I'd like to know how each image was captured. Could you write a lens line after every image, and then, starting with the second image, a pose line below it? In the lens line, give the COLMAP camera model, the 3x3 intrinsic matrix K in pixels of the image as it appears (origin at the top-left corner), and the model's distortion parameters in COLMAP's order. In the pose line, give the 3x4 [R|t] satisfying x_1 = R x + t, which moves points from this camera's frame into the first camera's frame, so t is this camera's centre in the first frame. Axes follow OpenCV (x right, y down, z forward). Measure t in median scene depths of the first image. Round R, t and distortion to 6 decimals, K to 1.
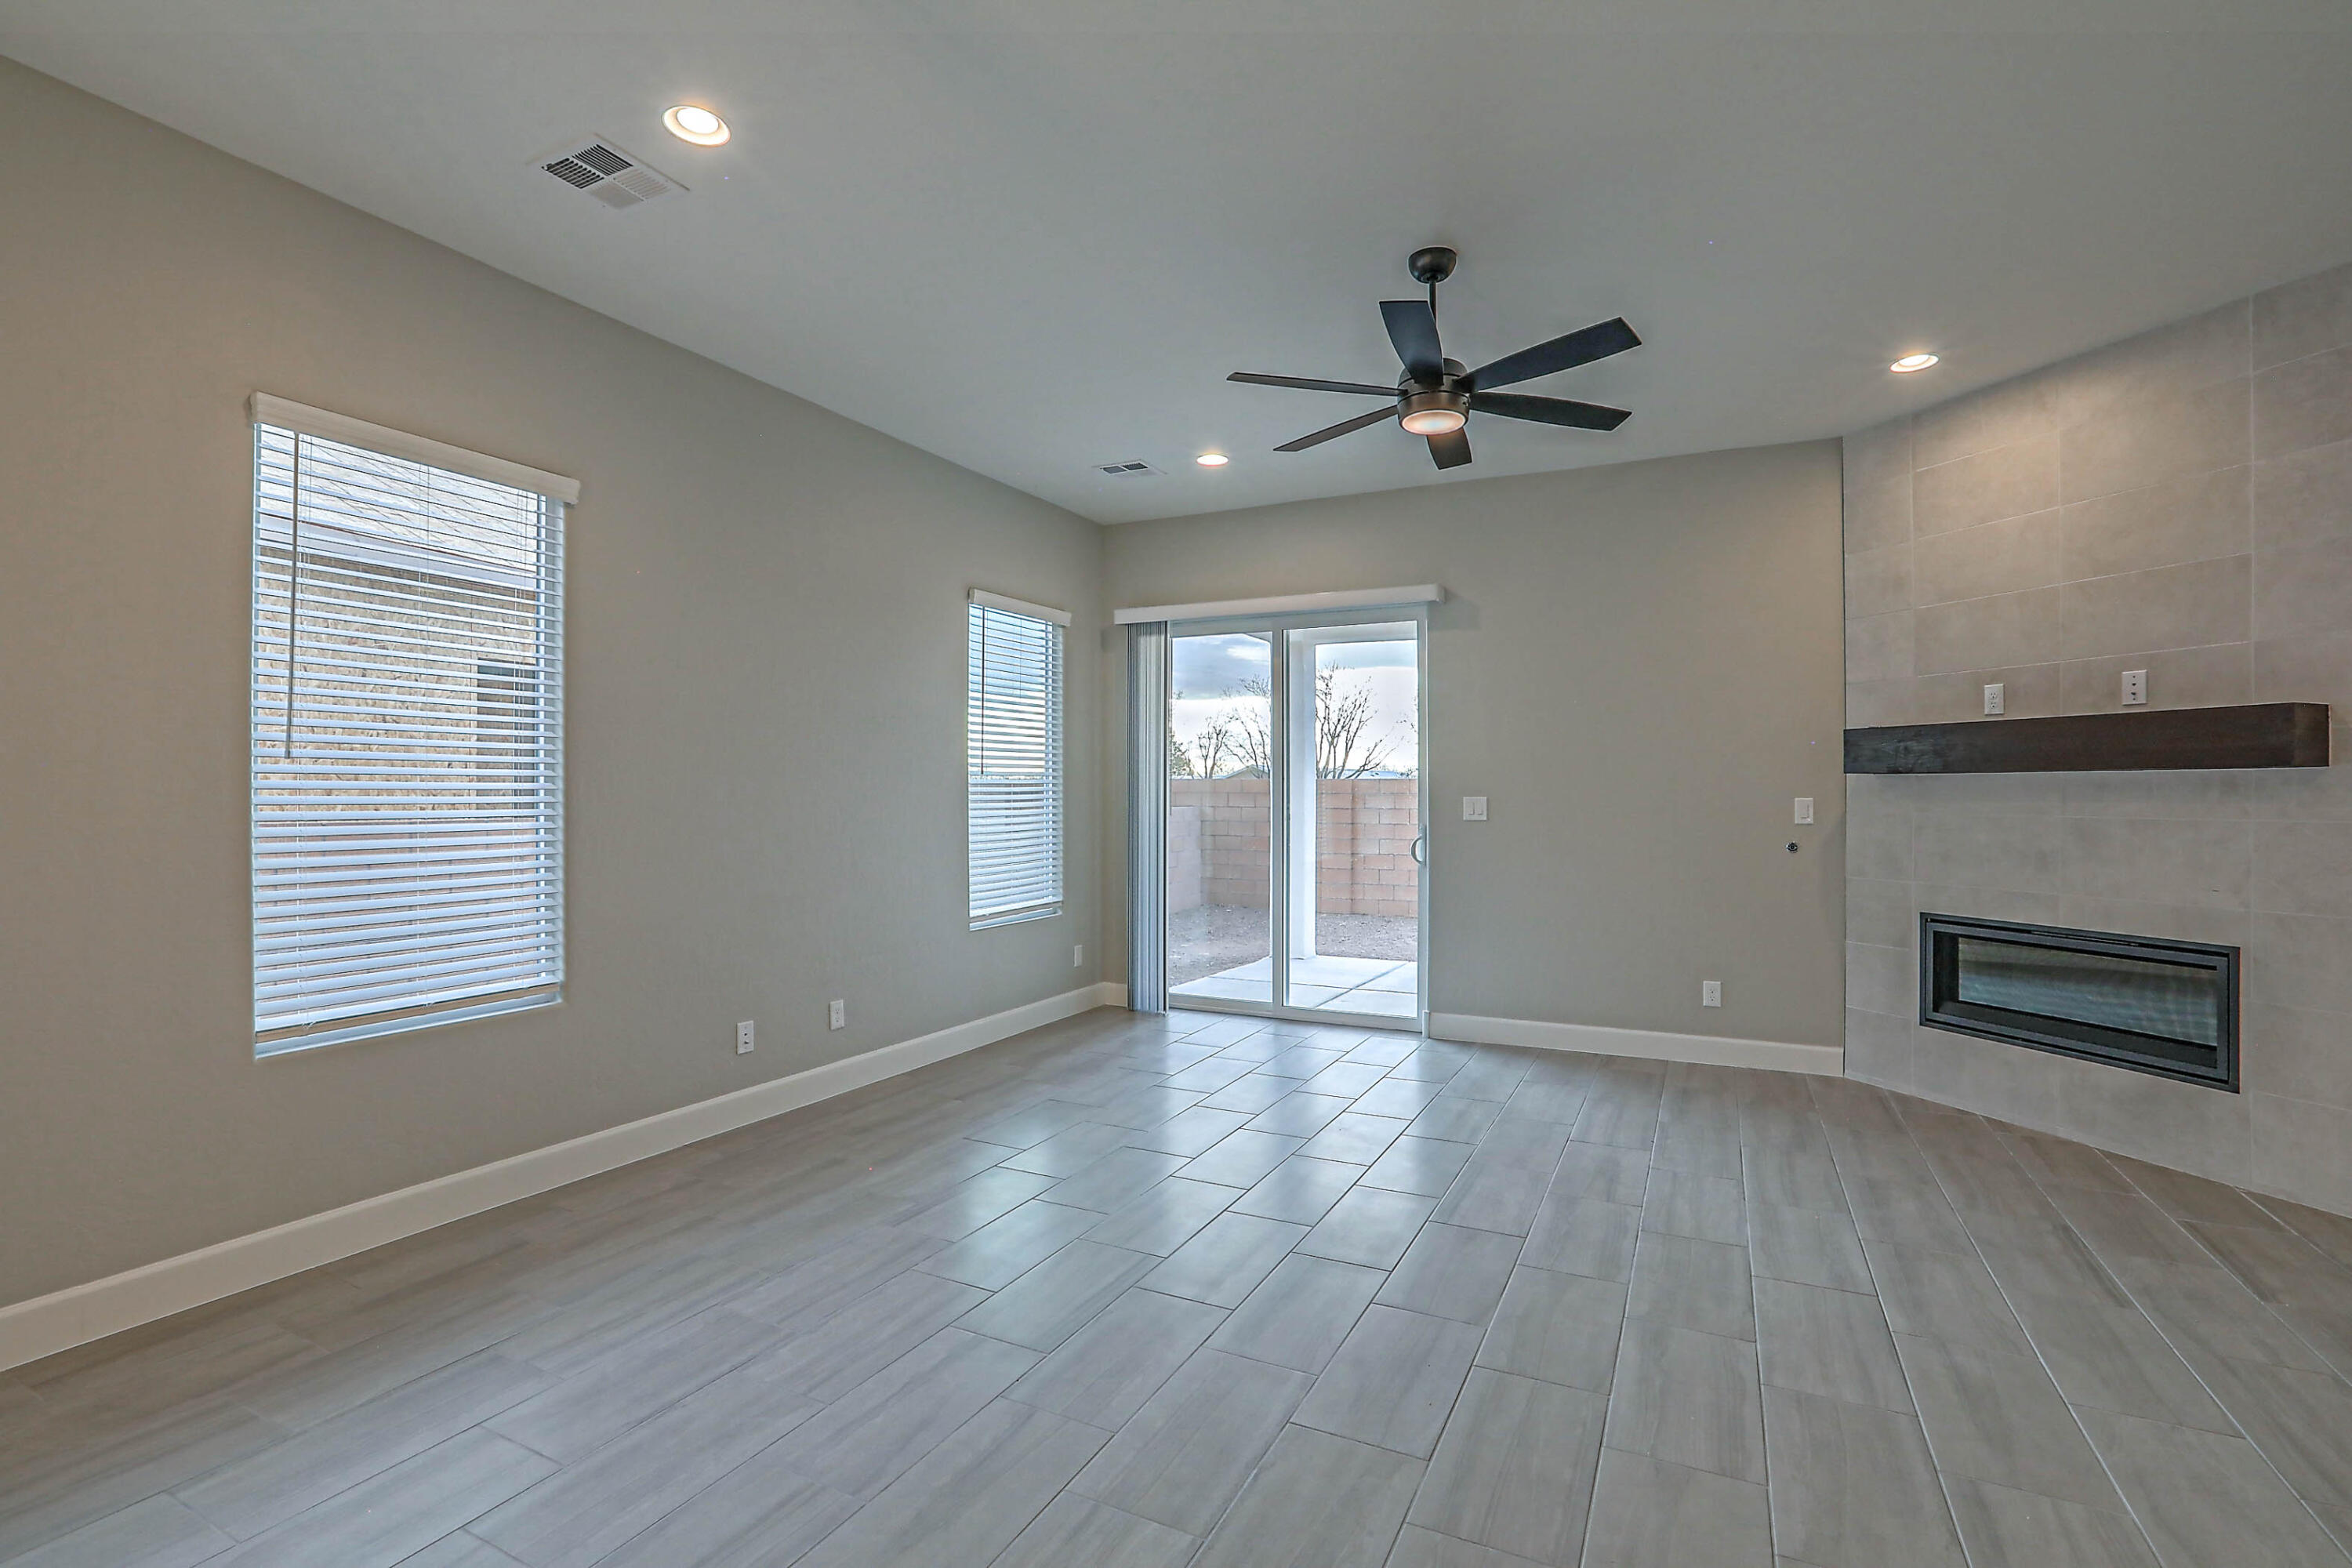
lens RADIAL K [[1064.8, 0, 1177.8], [0, 1064.8, 787.9], [0, 0, 1]] dist [-0.047703, 0.014257]
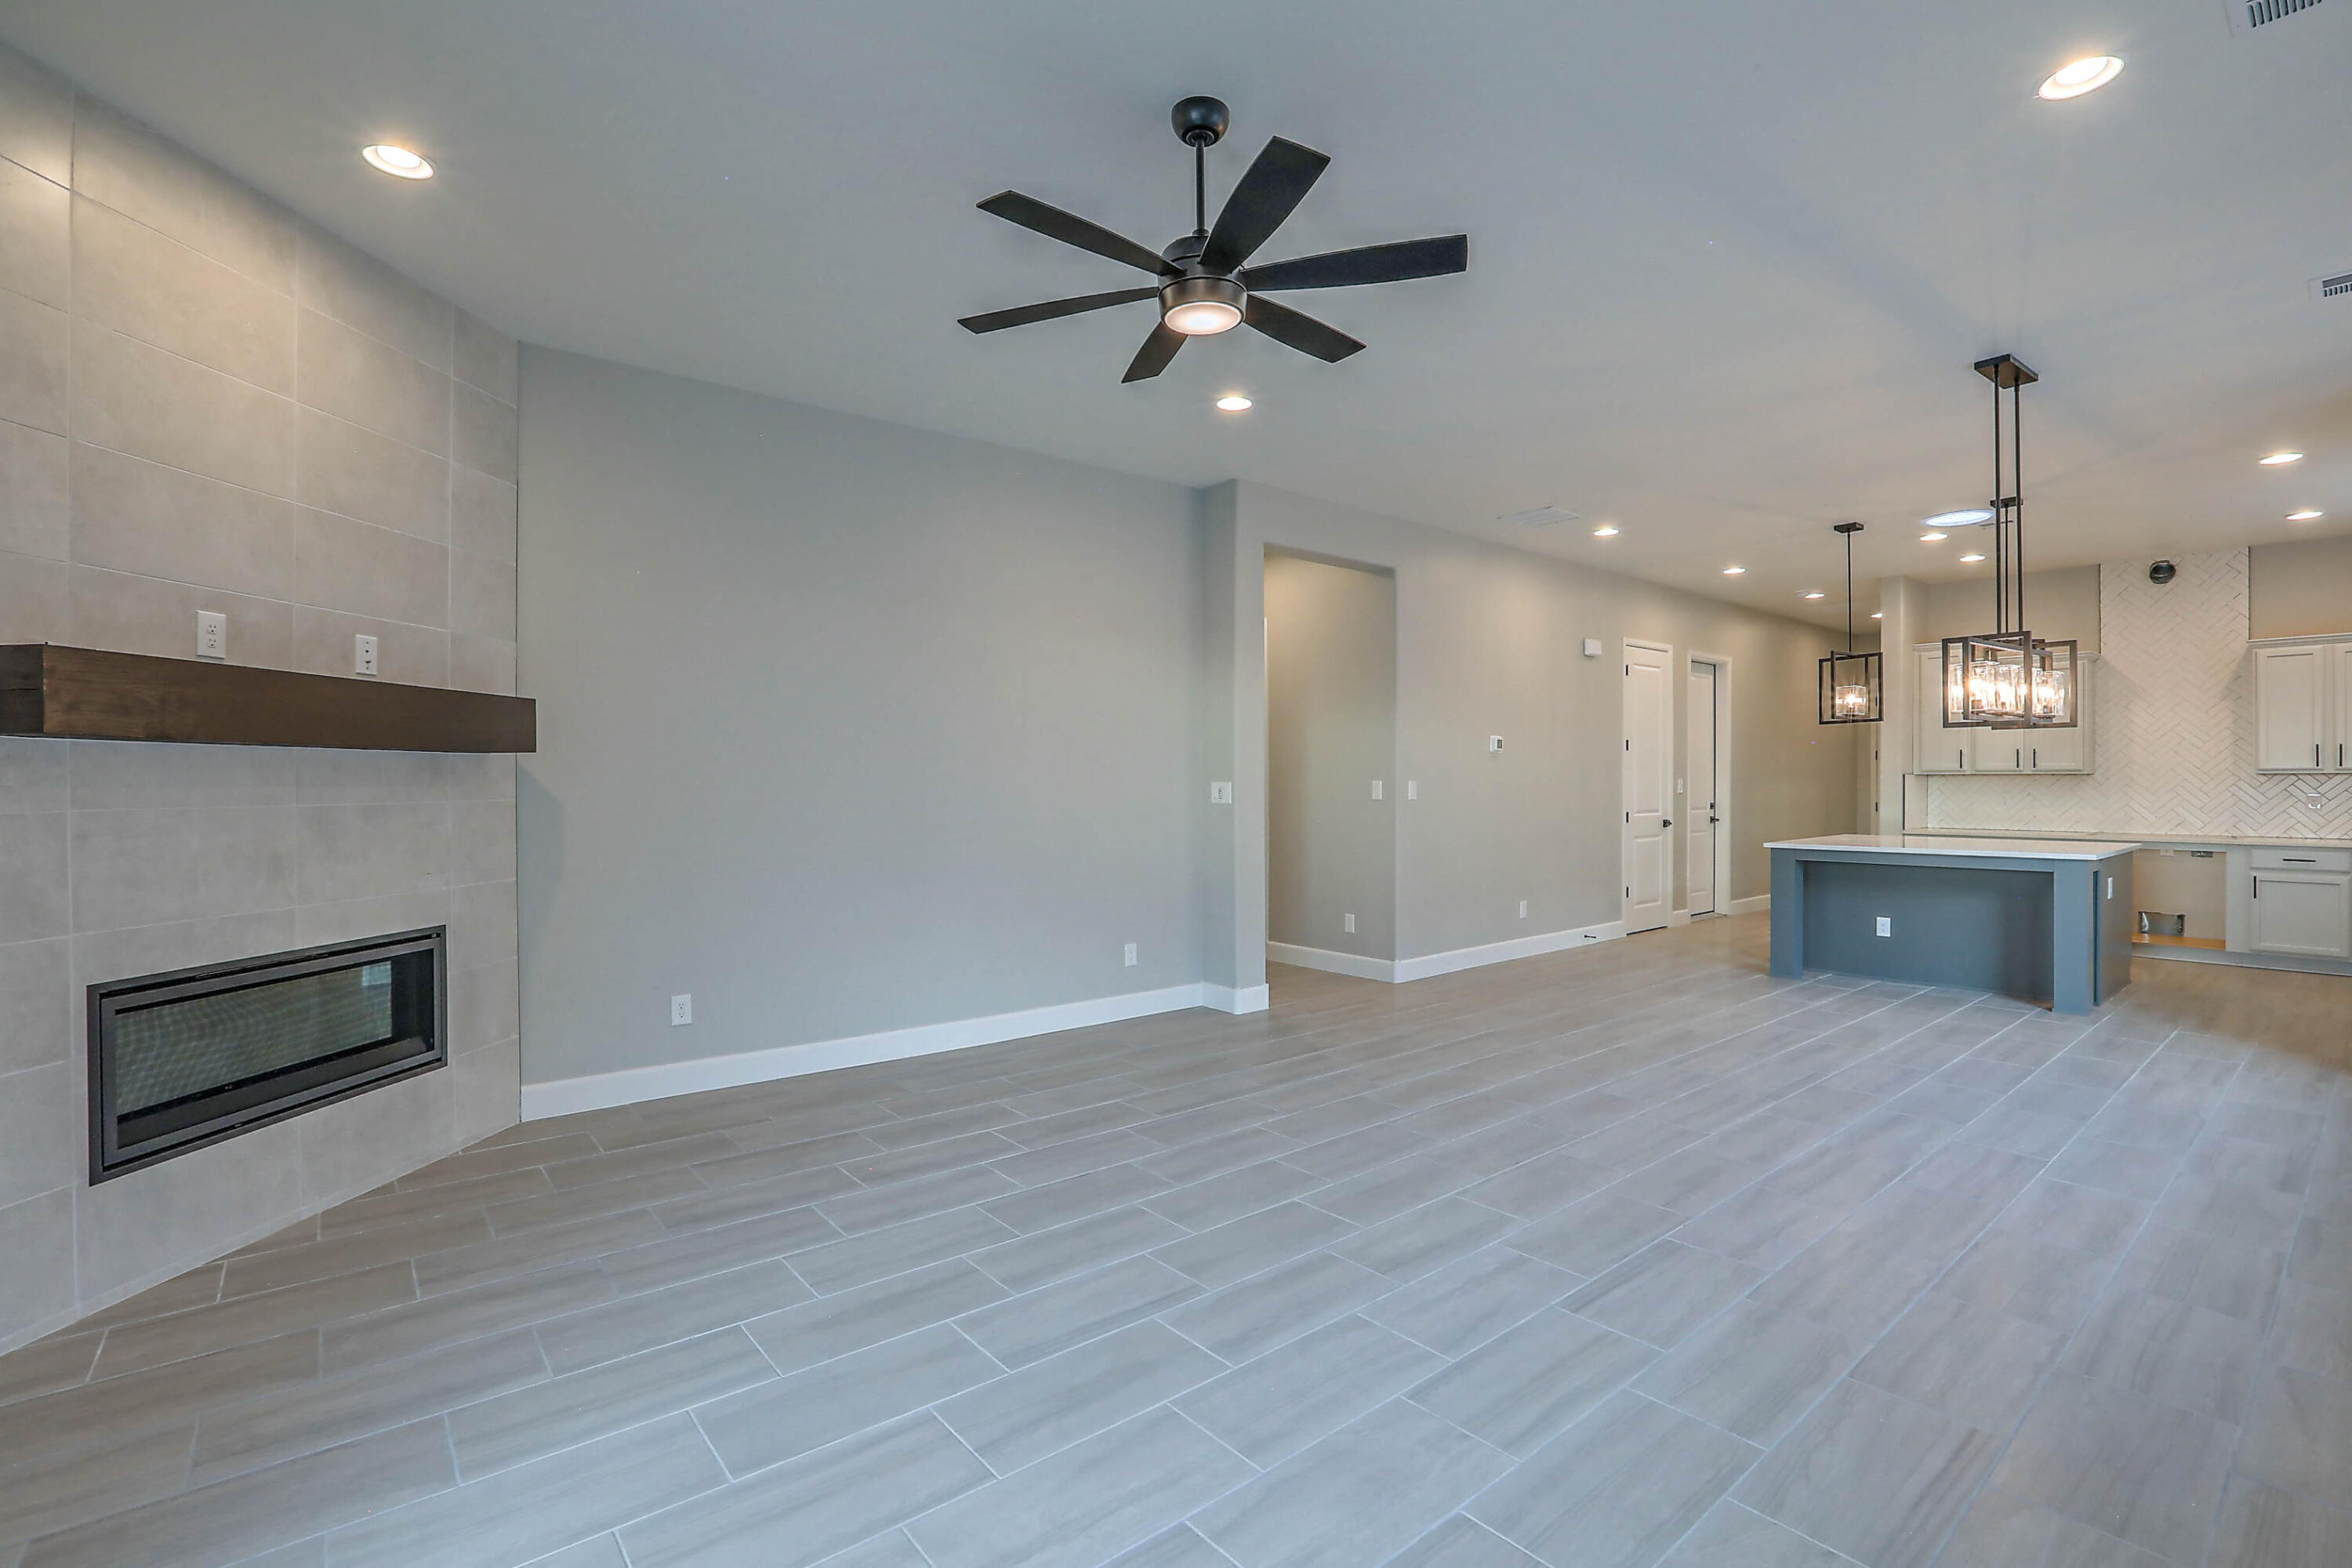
lens RADIAL K [[1064.8, 0, 1179.4], [0, 1064.8, 788.3], [0, 0, 1]] dist [-0.047703, 0.014257]
pose [[-0.916306, -0.004454, 0.400454, -0.054325], [-0.003627, 0.999989, 0.002823, 0.010084], [-0.400462, 0.001134, -0.916313, 1.395047]]
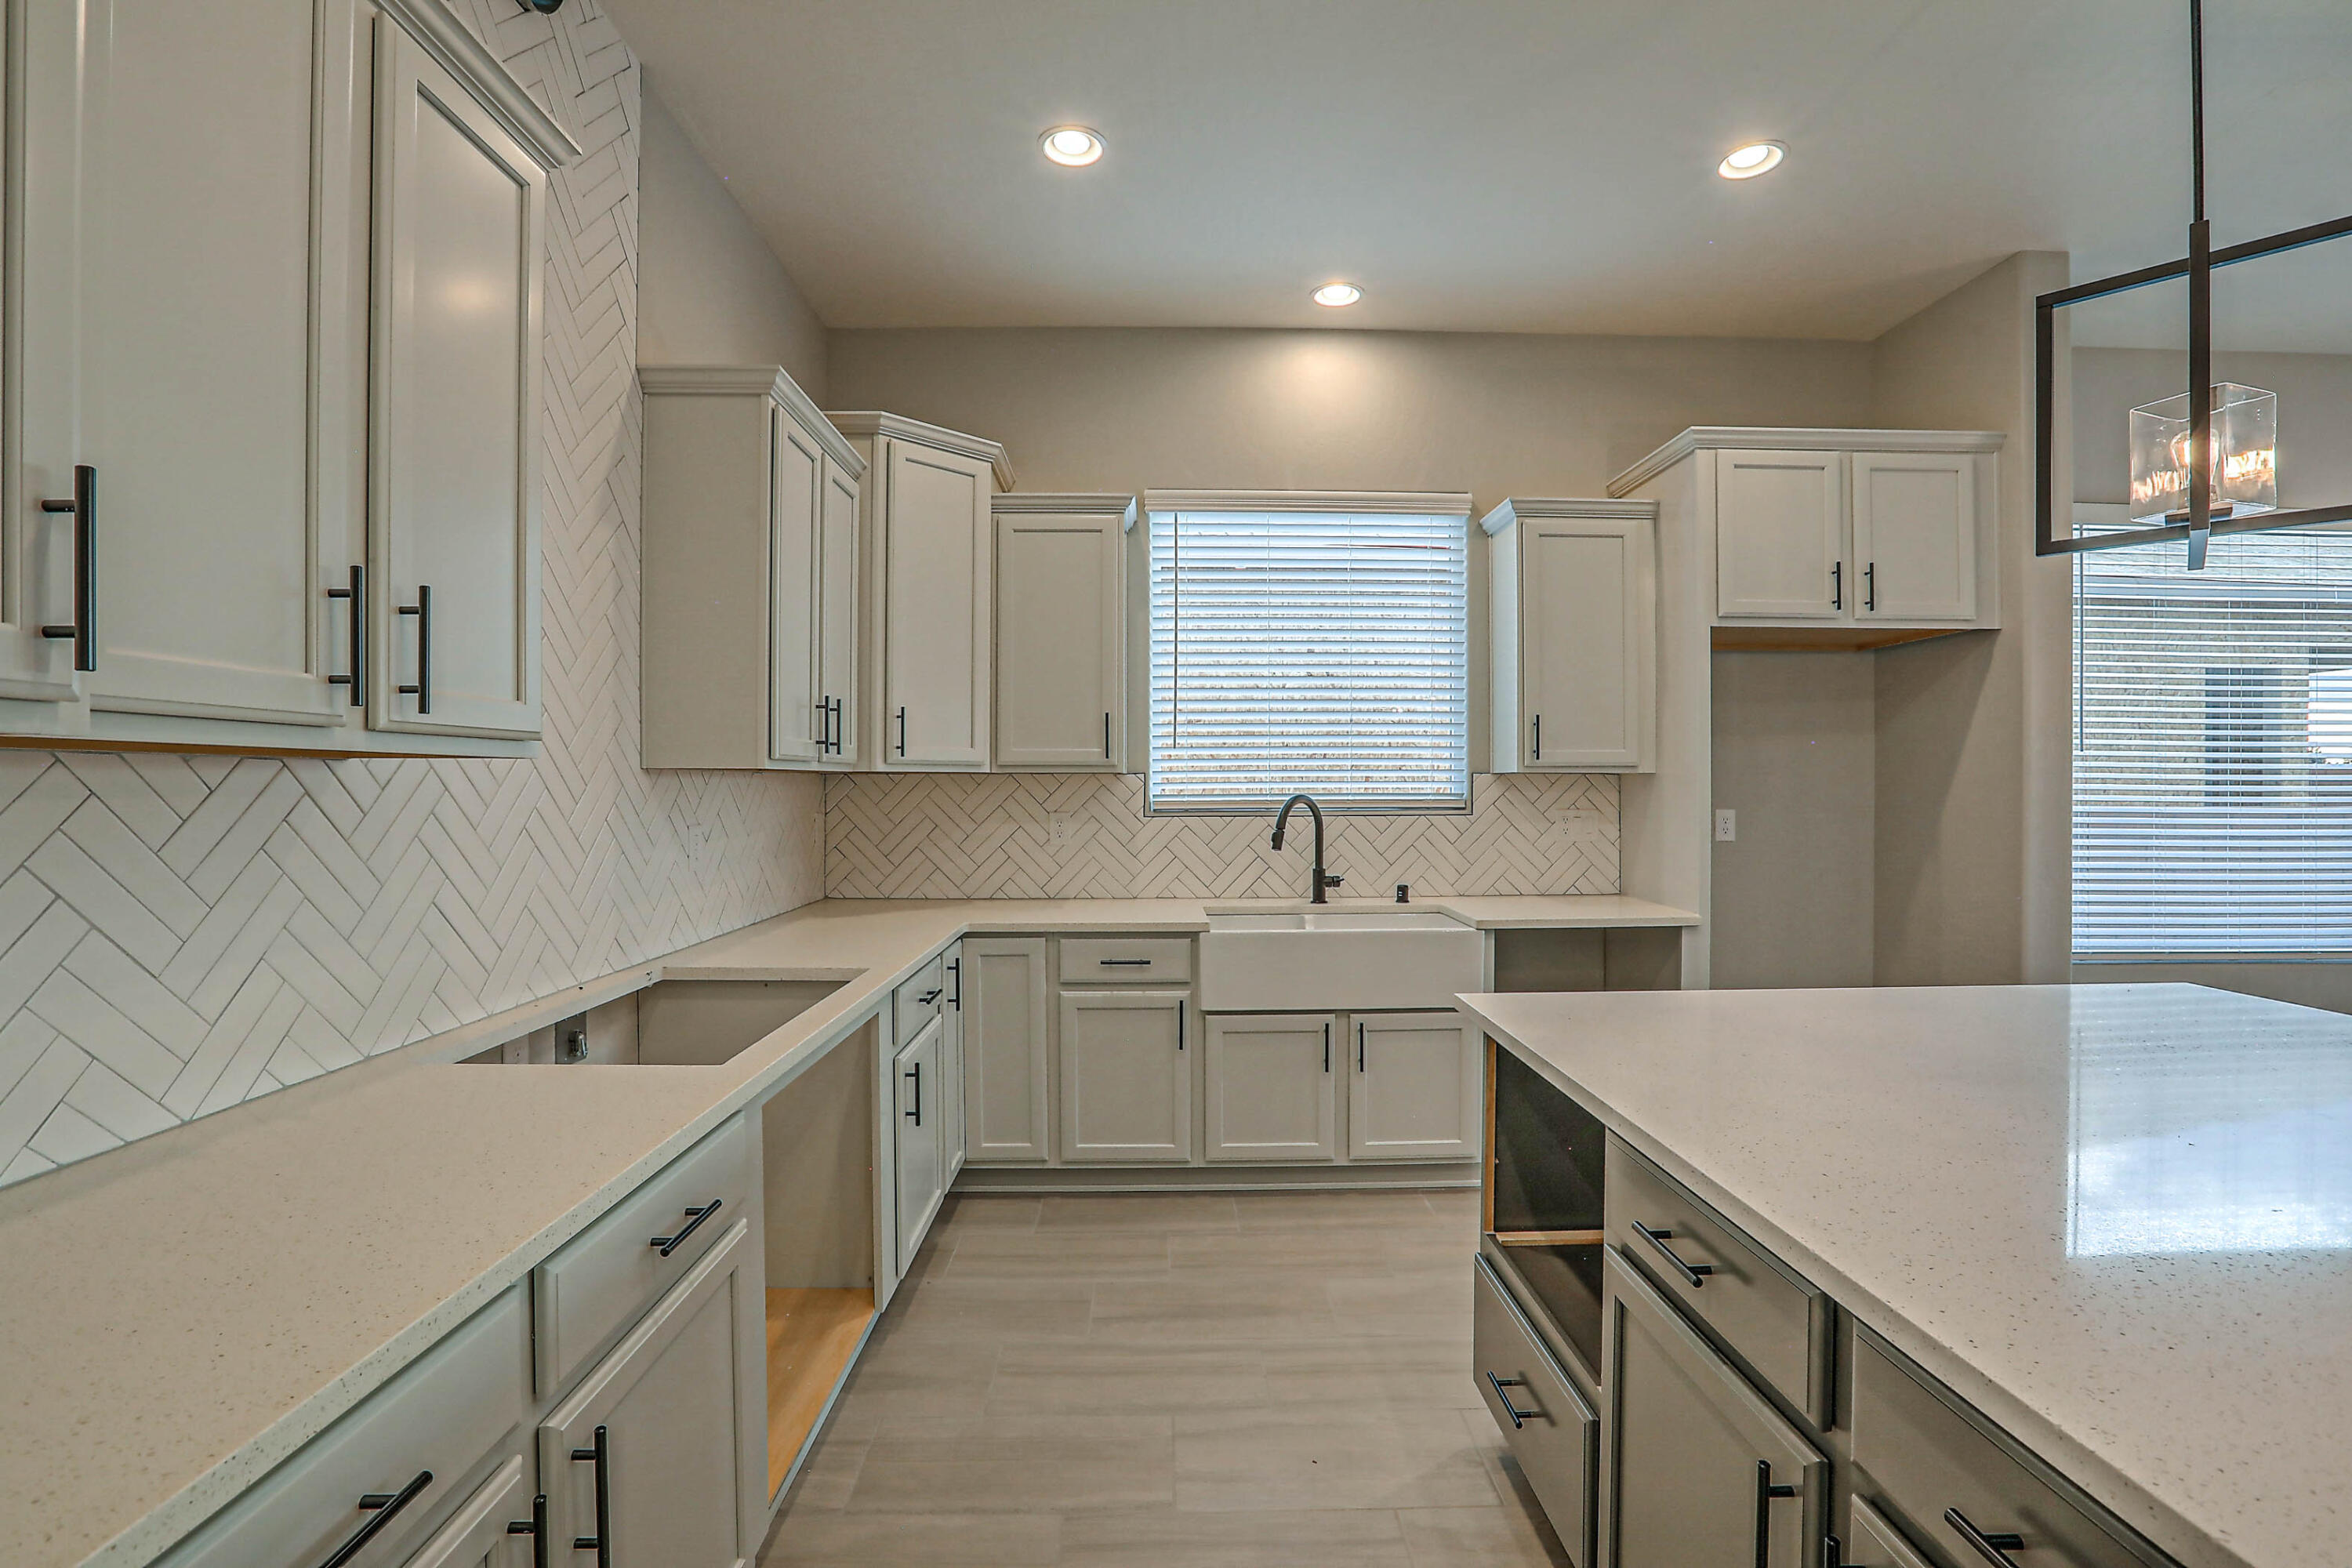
lens RADIAL K [[1064.8, 0, 1177.2], [0, 1064.8, 783.0], [0, 0, 1]] dist [-0.047703, 0.014257]
pose [[0.468951, -0.000564, -0.883224, -0.394498], [0.005492, 0.999982, 0.002278, -0.008839], [0.883207, -0.005919, 0.468946, -1.041660]]
